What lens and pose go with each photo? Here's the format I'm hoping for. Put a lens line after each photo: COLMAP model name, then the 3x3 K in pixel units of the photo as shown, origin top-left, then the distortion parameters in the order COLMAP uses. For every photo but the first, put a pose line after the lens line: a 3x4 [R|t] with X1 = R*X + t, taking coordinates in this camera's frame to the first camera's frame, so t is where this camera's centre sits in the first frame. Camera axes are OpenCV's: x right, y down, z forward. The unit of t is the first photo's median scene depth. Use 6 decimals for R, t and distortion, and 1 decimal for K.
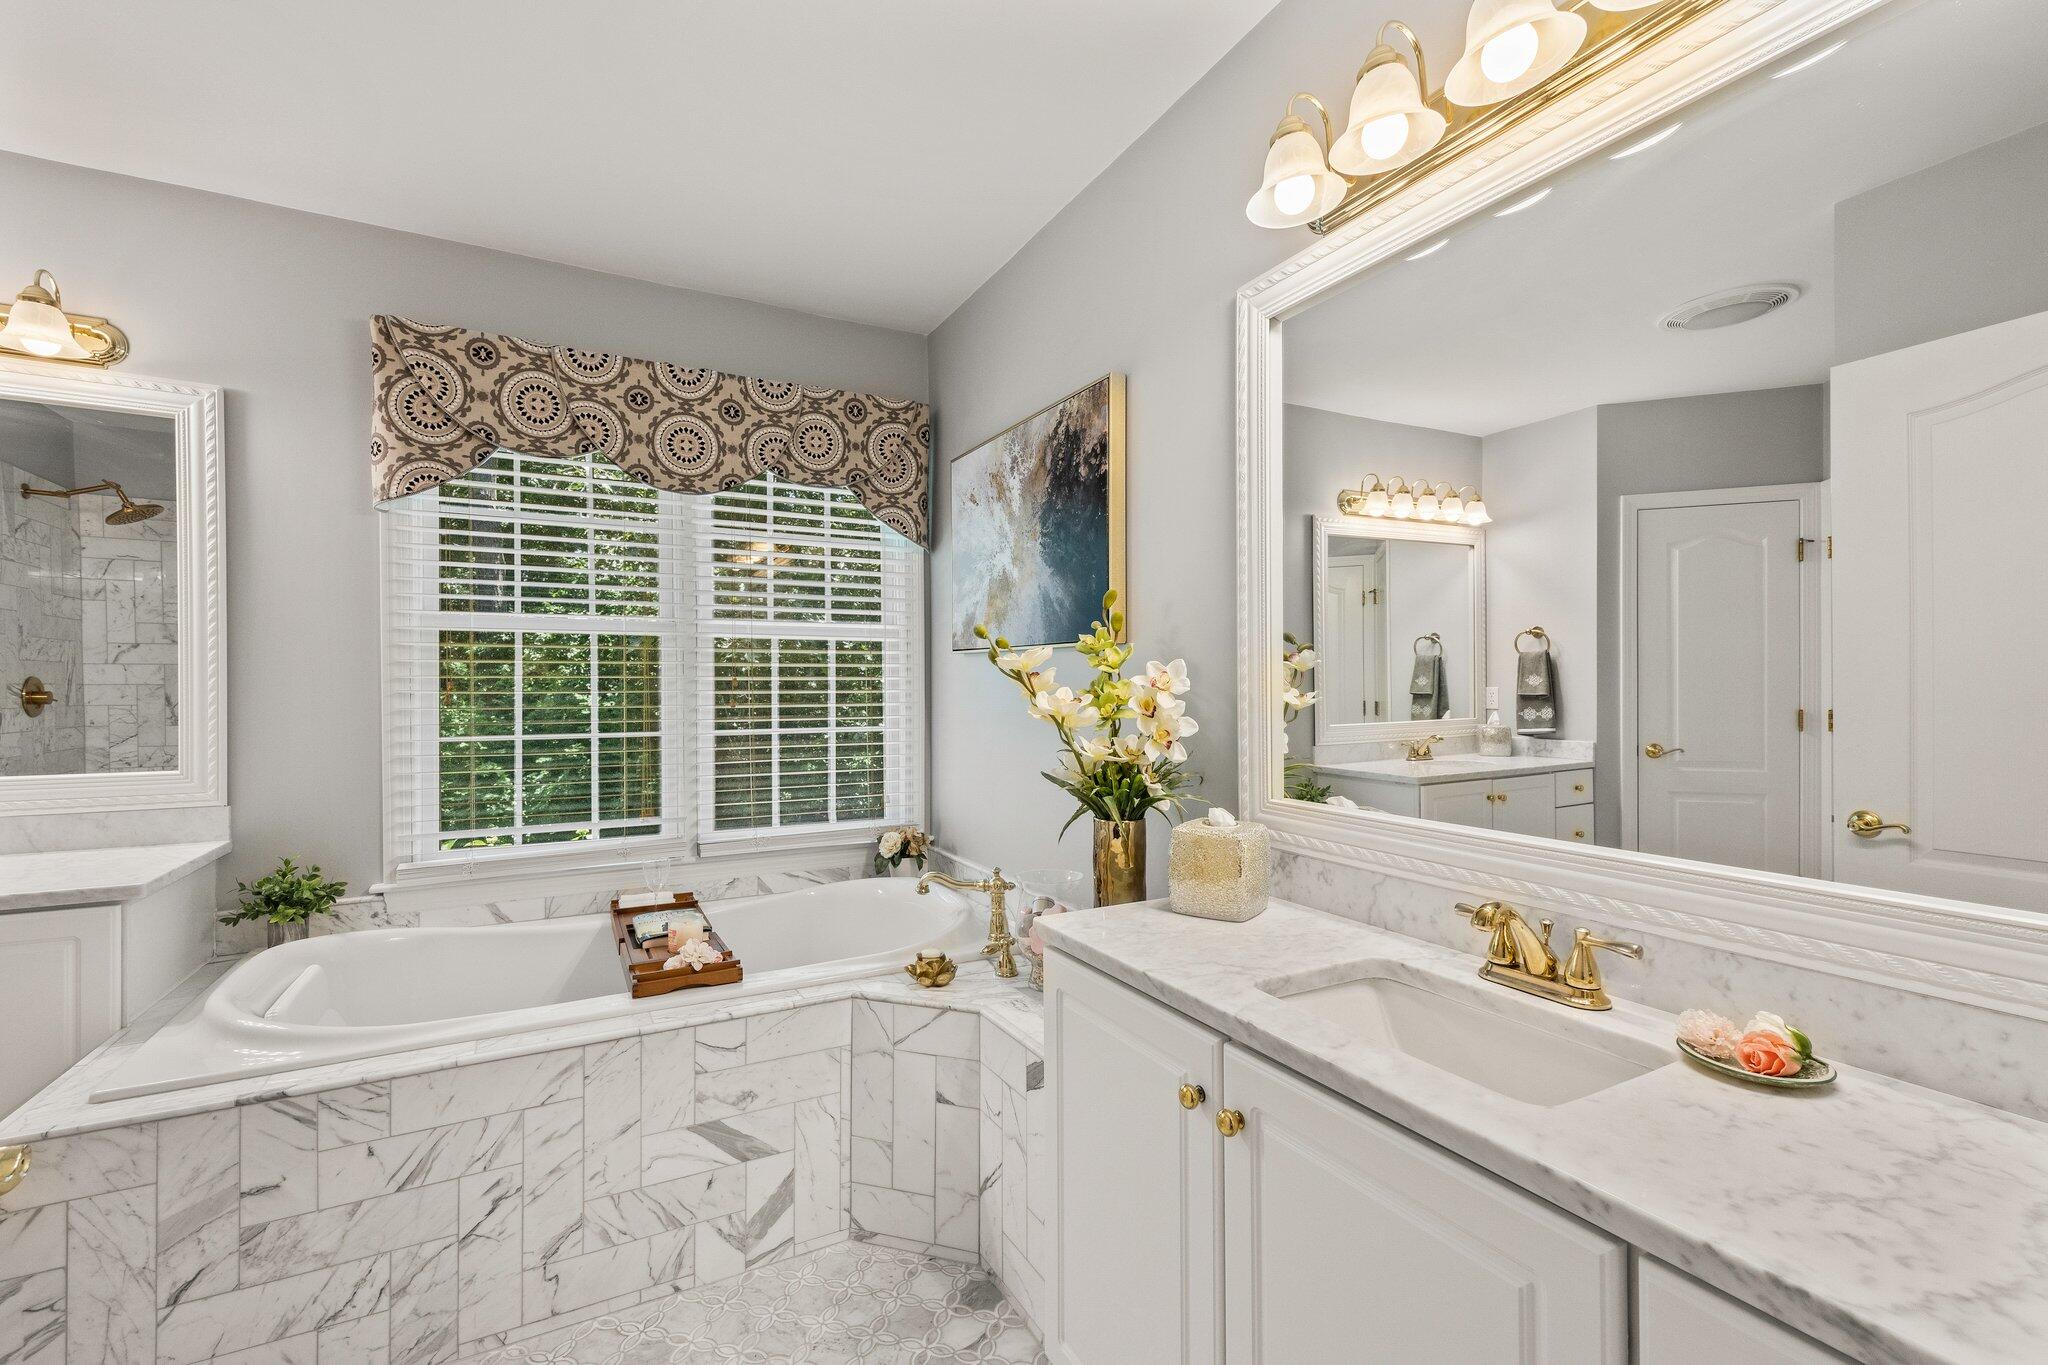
lens RADIAL K [[842.4, 0, 1025.6], [0, 842.4, 679.6], [0, 0, 1]] dist [-0.000525, -0.000022]
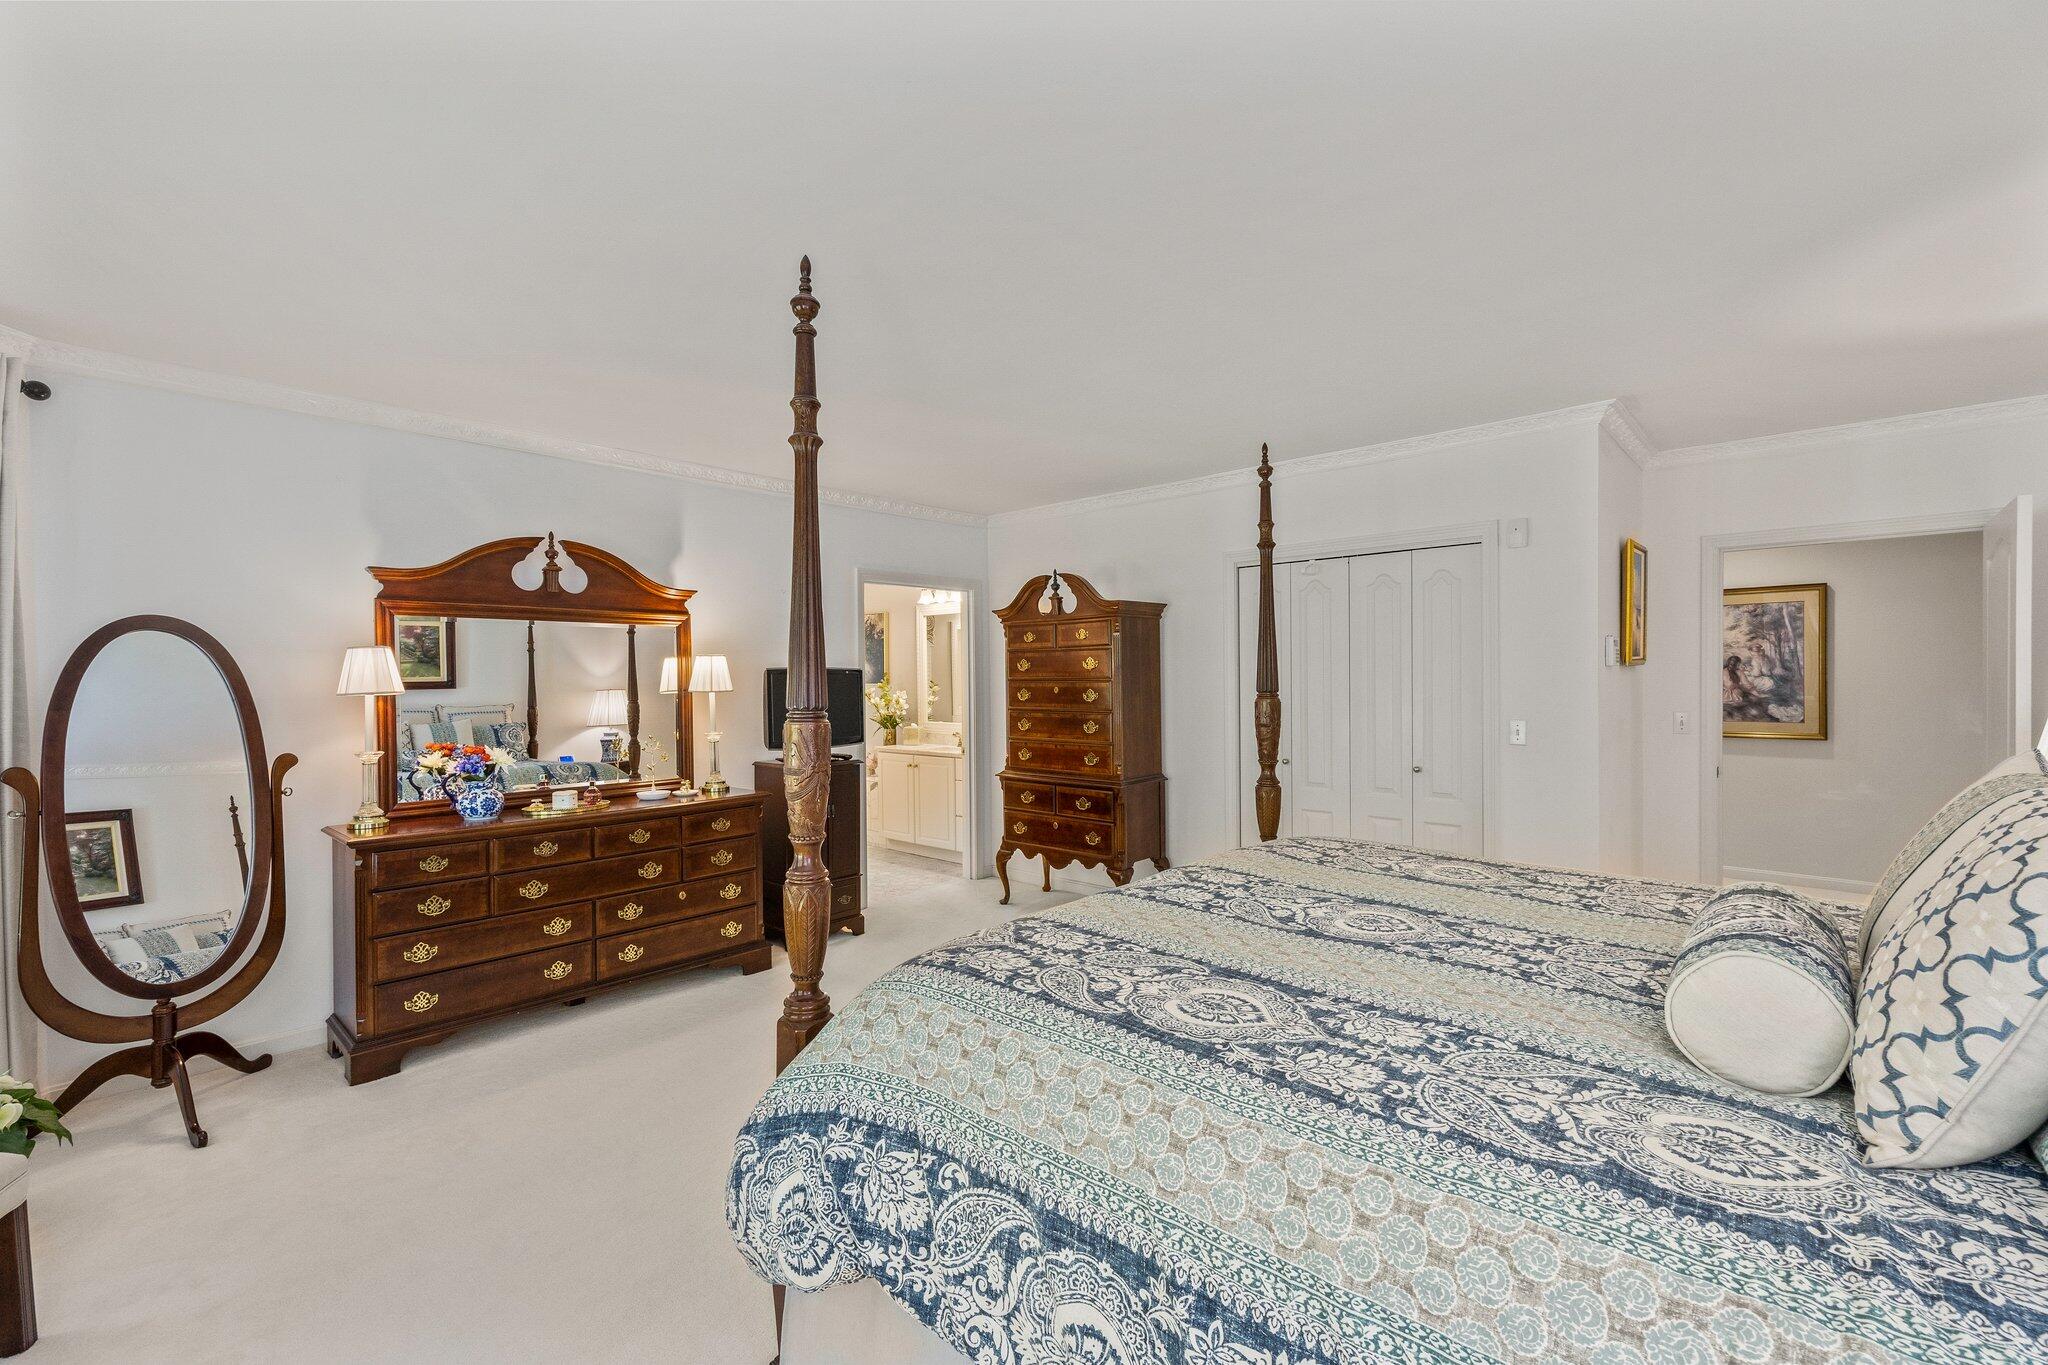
lens RADIAL K [[842.4, 0, 1024.3], [0, 842.4, 691.1], [0, 0, 1]] dist [-0.000525, -0.000022]
pose [[0.939136, -0.003112, 0.343533, -0.702027], [0.002368, 0.999994, 0.002586, -0.028555], [-0.343539, -0.001615, 0.939137, -3.172448]]
